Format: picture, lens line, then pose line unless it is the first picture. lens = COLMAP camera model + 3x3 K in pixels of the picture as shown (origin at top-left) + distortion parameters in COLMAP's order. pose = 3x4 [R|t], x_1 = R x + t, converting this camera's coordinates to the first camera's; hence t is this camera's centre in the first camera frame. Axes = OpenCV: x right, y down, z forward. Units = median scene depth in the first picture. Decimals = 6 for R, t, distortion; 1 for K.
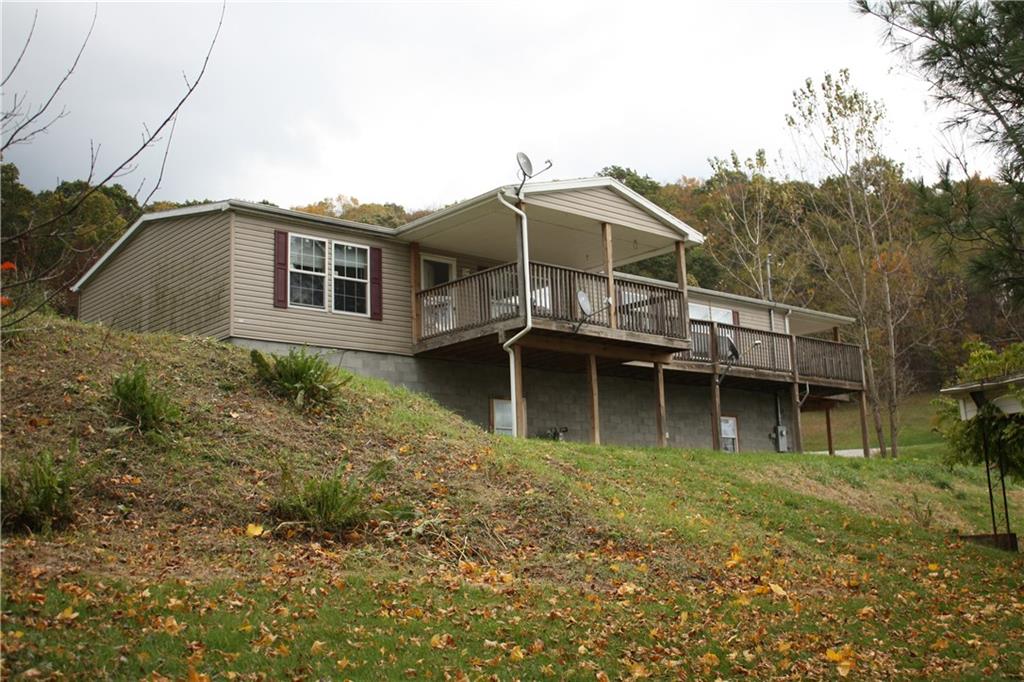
lens RADIAL K [[1068.4, 0, 512.0], [0, 1068.4, 341.0], [0, 0, 1]] dist [-0.000455, 0.000204]
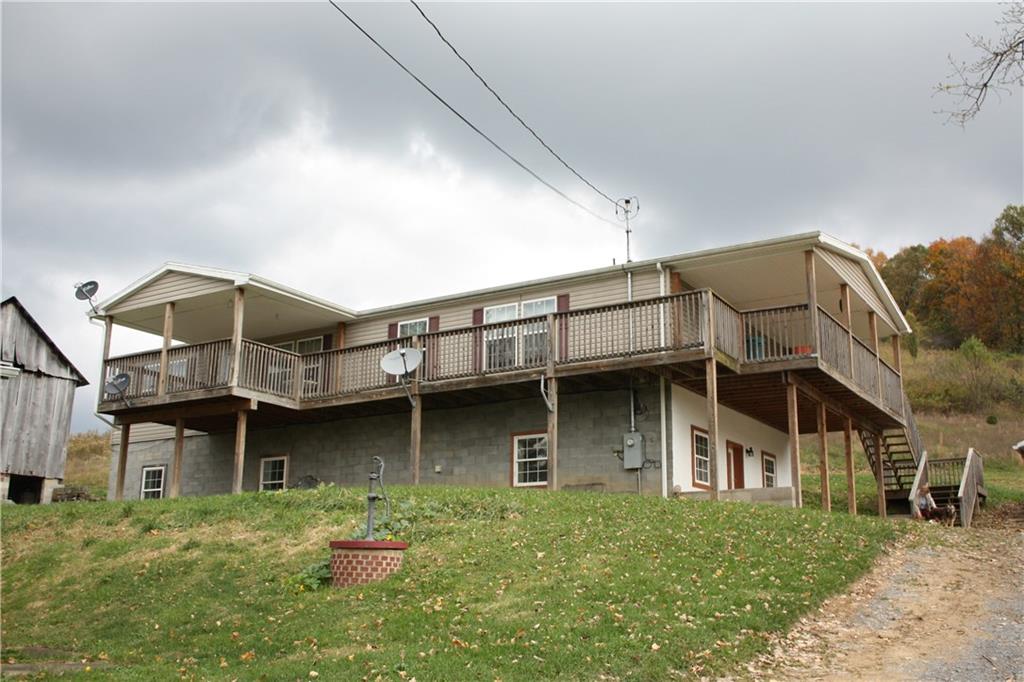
lens RADIAL K [[1020.5, 0, 512.0], [0, 1020.5, 341.0], [0, 0, 1]] dist [0.001654, 0.005983]
pose [[0.295312, -0.198363, -0.934582, 0.962094], [0.156065, 0.975085, -0.157646, 0.126401], [0.942568, -0.099301, 0.318912, 0.790768]]
